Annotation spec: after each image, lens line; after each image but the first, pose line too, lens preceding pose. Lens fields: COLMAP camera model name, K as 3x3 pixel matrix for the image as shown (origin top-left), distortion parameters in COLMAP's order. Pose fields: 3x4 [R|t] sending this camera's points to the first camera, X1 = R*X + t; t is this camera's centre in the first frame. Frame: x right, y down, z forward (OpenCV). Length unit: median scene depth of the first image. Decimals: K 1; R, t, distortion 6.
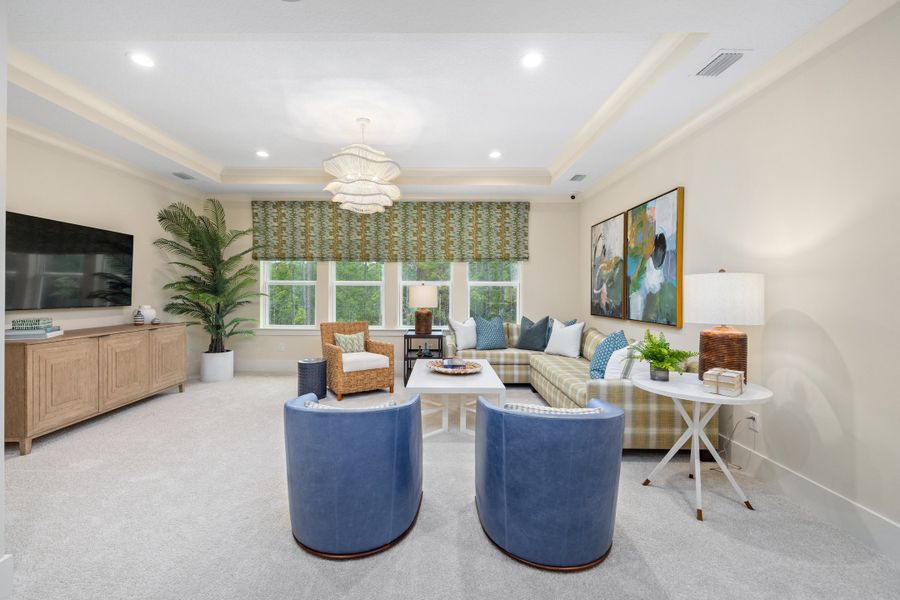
lens RADIAL K [[387.7, 0, 449.3], [0, 387.7, 297.1], [0, 0, 1]] dist [0.002333, 0.000440]
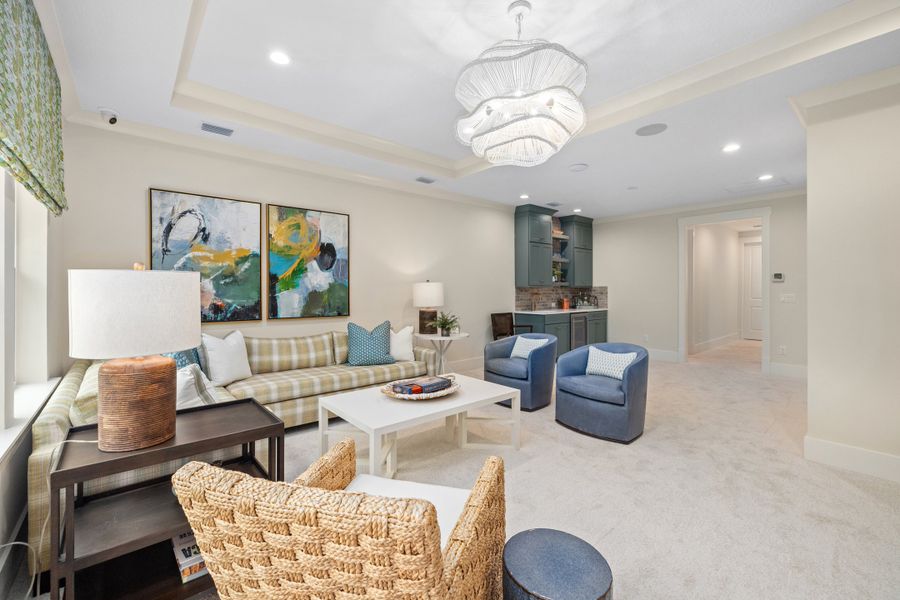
lens RADIAL K [[387.7, 0, 450.7], [0, 387.7, 293.2], [0, 0, 1]] dist [0.002333, 0.000440]
pose [[-0.633082, -0.009616, 0.774025, -0.629311], [0.001924, 0.999900, 0.013996, -0.020841], [-0.774083, 0.010350, -0.633000, 1.440423]]
